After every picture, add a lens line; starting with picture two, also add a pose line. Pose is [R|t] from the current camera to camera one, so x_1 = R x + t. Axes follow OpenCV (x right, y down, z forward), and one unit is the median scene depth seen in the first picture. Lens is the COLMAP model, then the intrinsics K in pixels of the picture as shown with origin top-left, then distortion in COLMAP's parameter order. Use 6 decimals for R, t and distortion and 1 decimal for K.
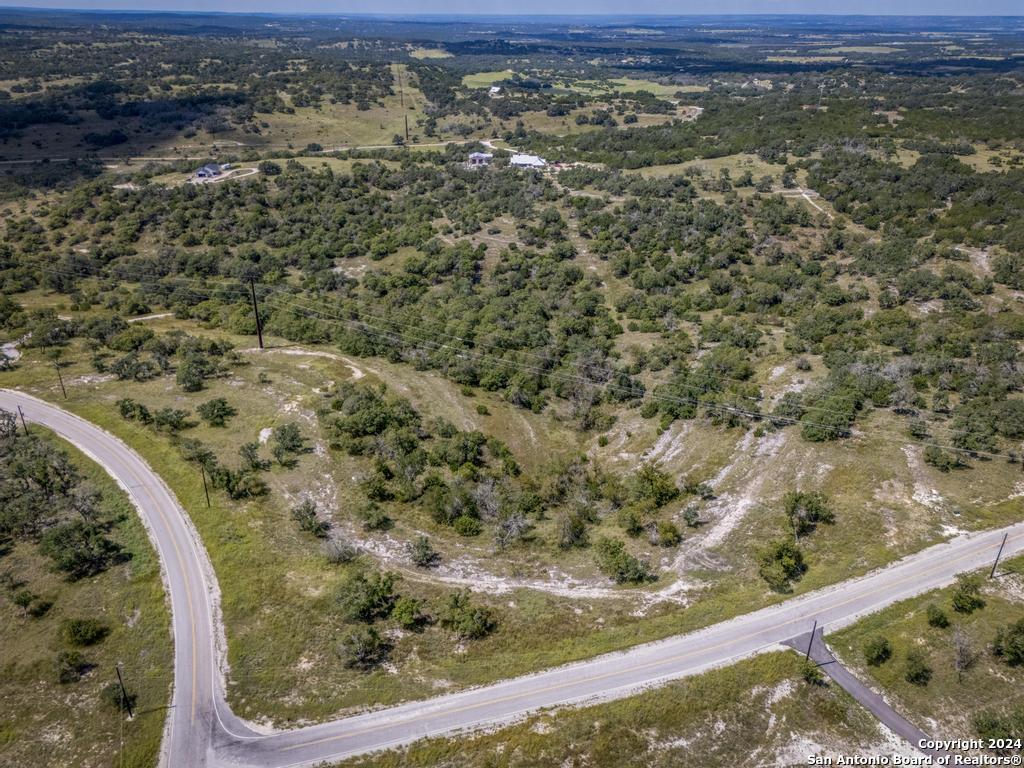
lens RADIAL K [[753.2, 0, 511.5], [0, 753.2, 386.2], [0, 0, 1]] dist [0.061552, -0.045311]
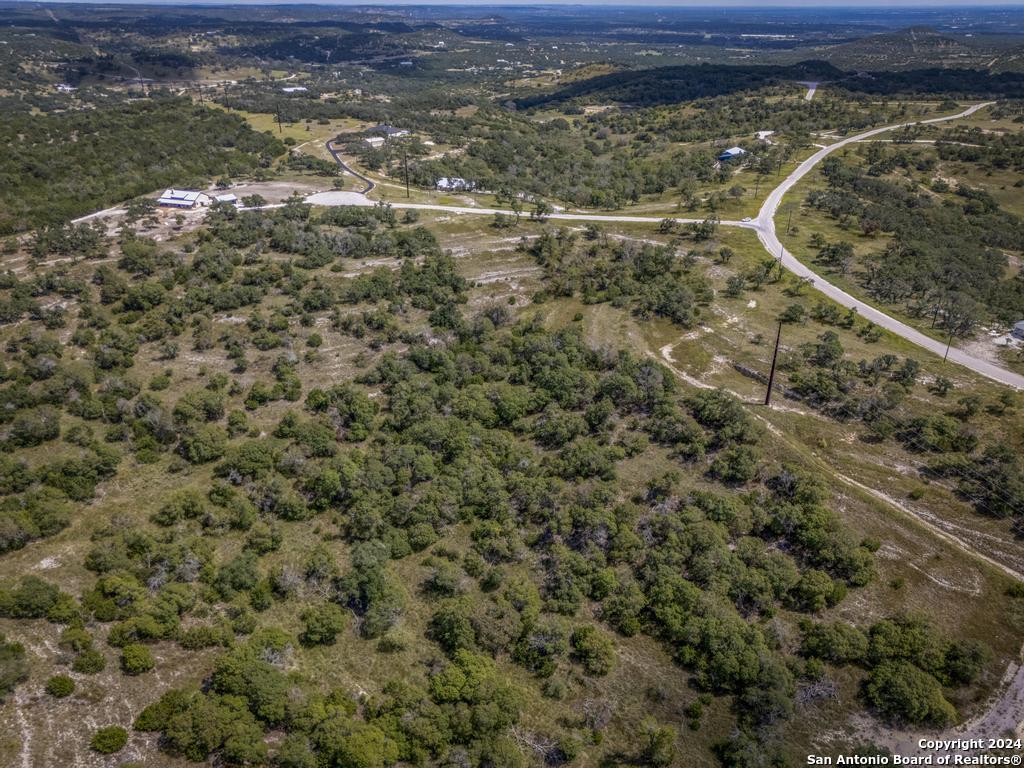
lens RADIAL K [[753.2, 0, 513.0], [0, 753.2, 386.1], [0, 0, 1]] dist [0.061552, -0.045311]
pose [[-0.870375, -0.230838, 0.434925, -0.475667], [0.211157, 0.622966, 0.753211, -0.796388], [-0.444814, 0.747414, -0.493471, 1.625158]]
